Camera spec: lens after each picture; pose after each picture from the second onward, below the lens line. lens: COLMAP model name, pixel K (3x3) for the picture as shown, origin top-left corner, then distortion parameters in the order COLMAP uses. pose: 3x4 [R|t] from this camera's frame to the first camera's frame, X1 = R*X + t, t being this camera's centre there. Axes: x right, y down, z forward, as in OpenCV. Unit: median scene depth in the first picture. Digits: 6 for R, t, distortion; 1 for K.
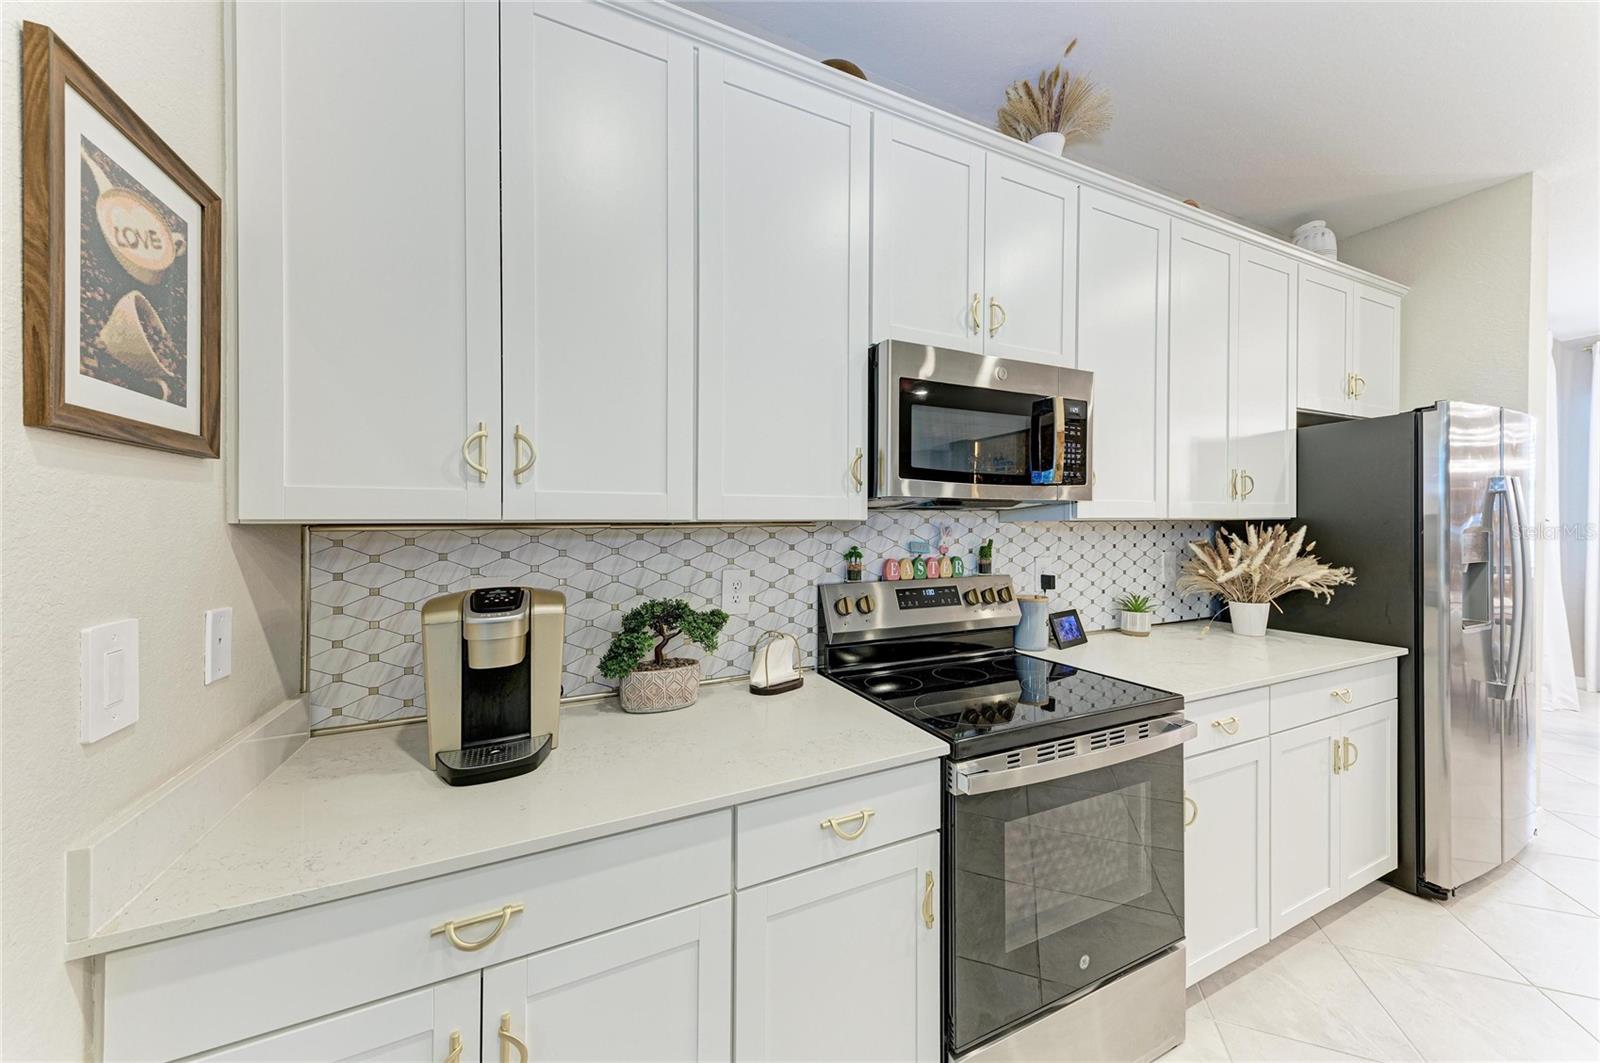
lens RADIAL K [[540.3, 0, 798.3], [0, 540.3, 526.2], [0, 0, 1]] dist [0.021107, -0.004318]
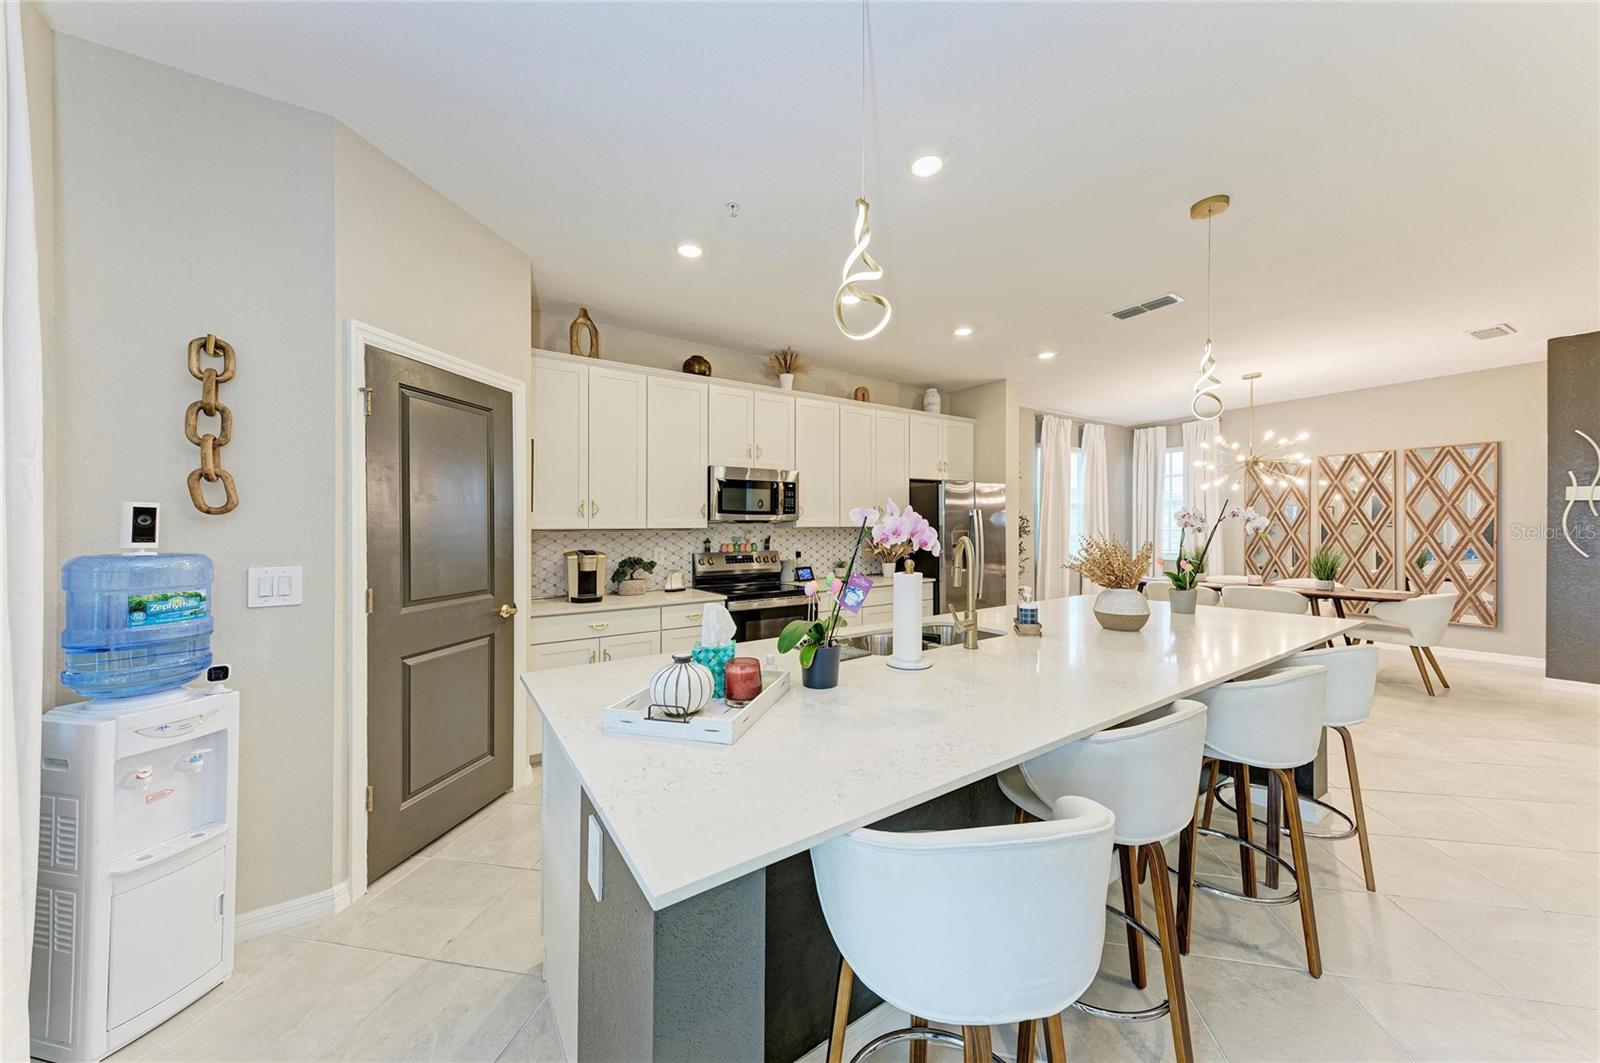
lens RADIAL K [[540.3, 0, 800.6], [0, 540.3, 532.6], [0, 0, 1]] dist [0.021107, -0.004318]
pose [[0.986809, -0.005289, 0.161800, 0.132402], [0.005179, 0.999986, 0.001105, 0.011069], [-0.161804, -0.000253, 0.986823, -1.642236]]
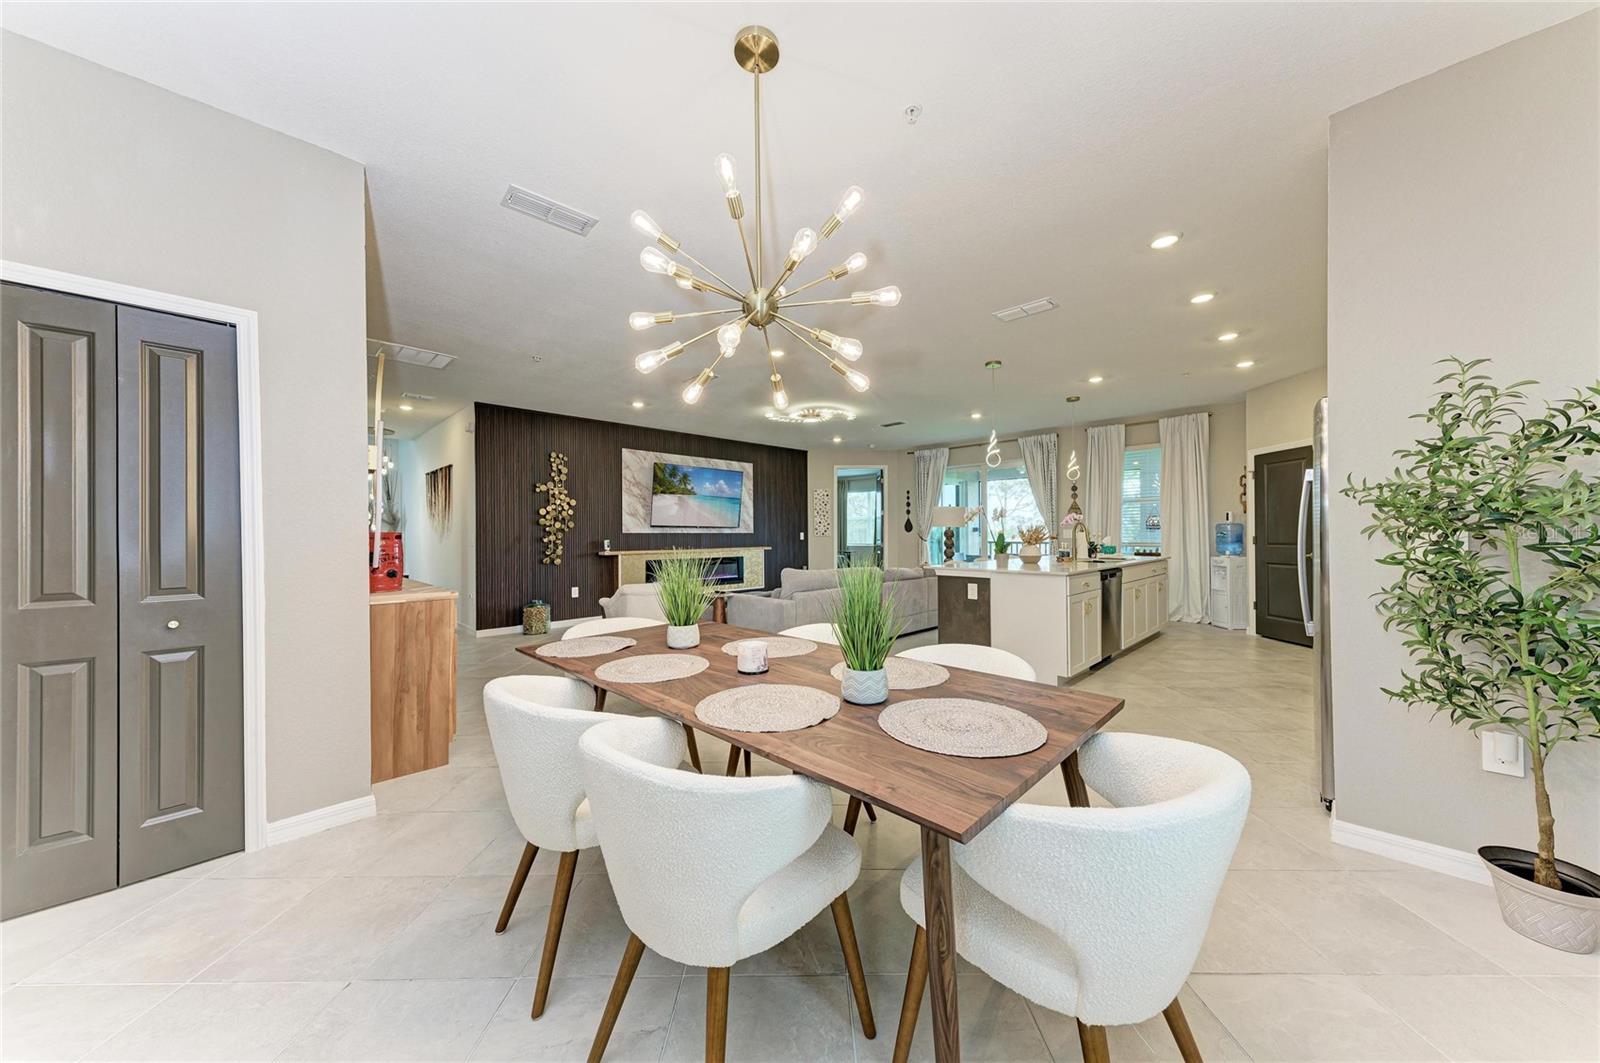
lens RADIAL K [[540.3, 0, 798.8], [0, 540.3, 537.2], [0, 0, 1]] dist [0.021107, -0.004318]
pose [[-0.937843, 0.015062, -0.346731, 3.737343], [0.010853, 0.999842, 0.014080, 0.057934], [0.346889, 0.009441, -0.937859, 2.322561]]
